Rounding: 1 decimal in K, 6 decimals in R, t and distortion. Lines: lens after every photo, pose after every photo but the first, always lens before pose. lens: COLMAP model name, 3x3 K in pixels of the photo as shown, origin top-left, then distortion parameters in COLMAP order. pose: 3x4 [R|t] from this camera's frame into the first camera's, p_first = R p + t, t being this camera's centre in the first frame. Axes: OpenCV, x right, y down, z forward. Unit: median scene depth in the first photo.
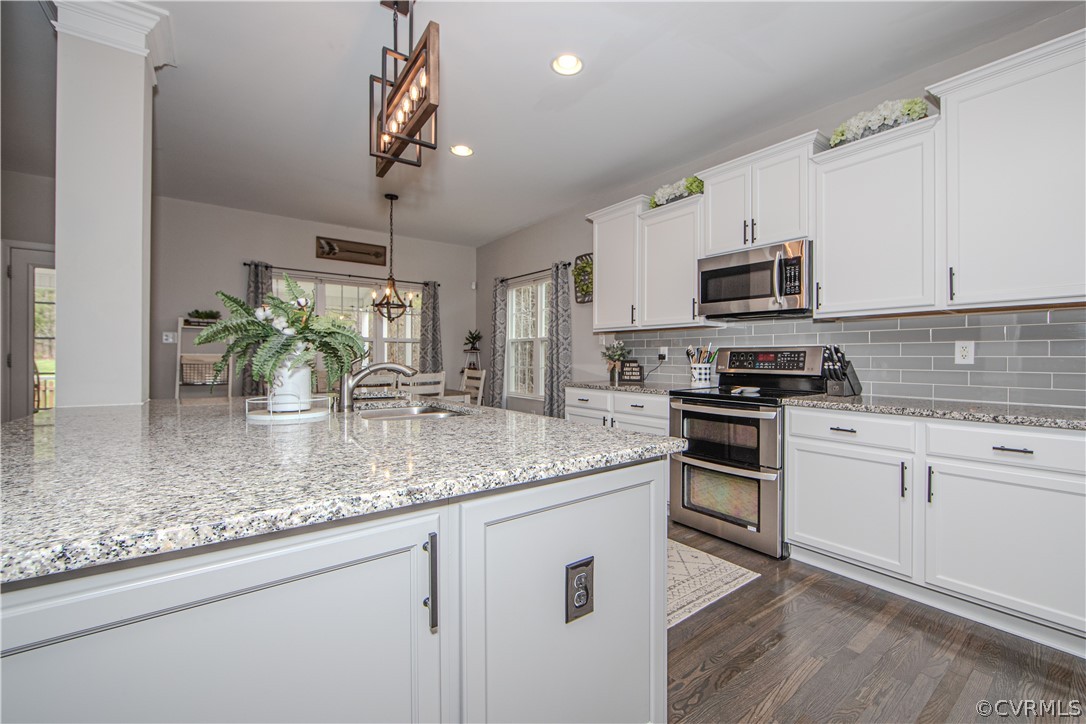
lens RADIAL K [[430.6, 0, 578.9], [0, 430.6, 354.7], [0, 0, 1]] dist [-0.015733, 0.001185]
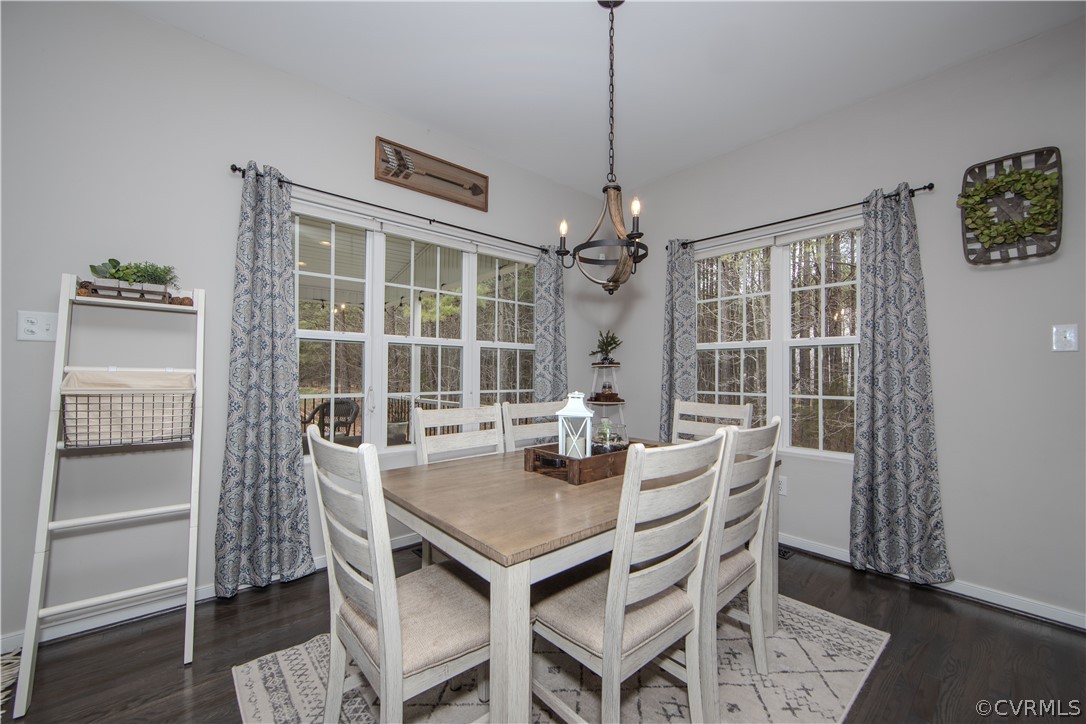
lens RADIAL K [[430.6, 0, 567.9], [0, 430.6, 363.9], [0, 0, 1]] dist [-0.015733, 0.001185]
pose [[0.998305, 0.003125, 0.058117, -0.519219], [-0.002041, 0.999823, -0.018704, 0.000843], [-0.058166, 0.018554, 0.998135, 0.608752]]
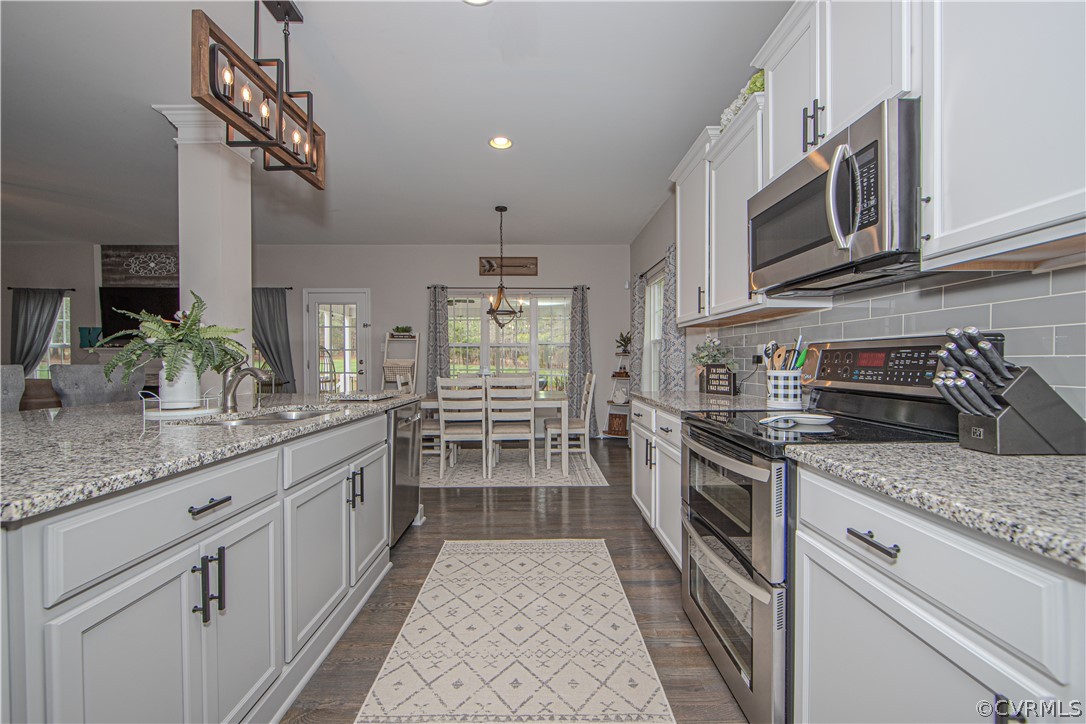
lens RADIAL K [[430.6, 0, 551.3], [0, 430.6, 362.8], [0, 0, 1]] dist [-0.015733, 0.001185]
pose [[0.801427, -0.003547, -0.598082, 0.287447], [0.010242, 0.999917, 0.007794, 0.001600], [0.598005, -0.012371, 0.801397, 0.233402]]
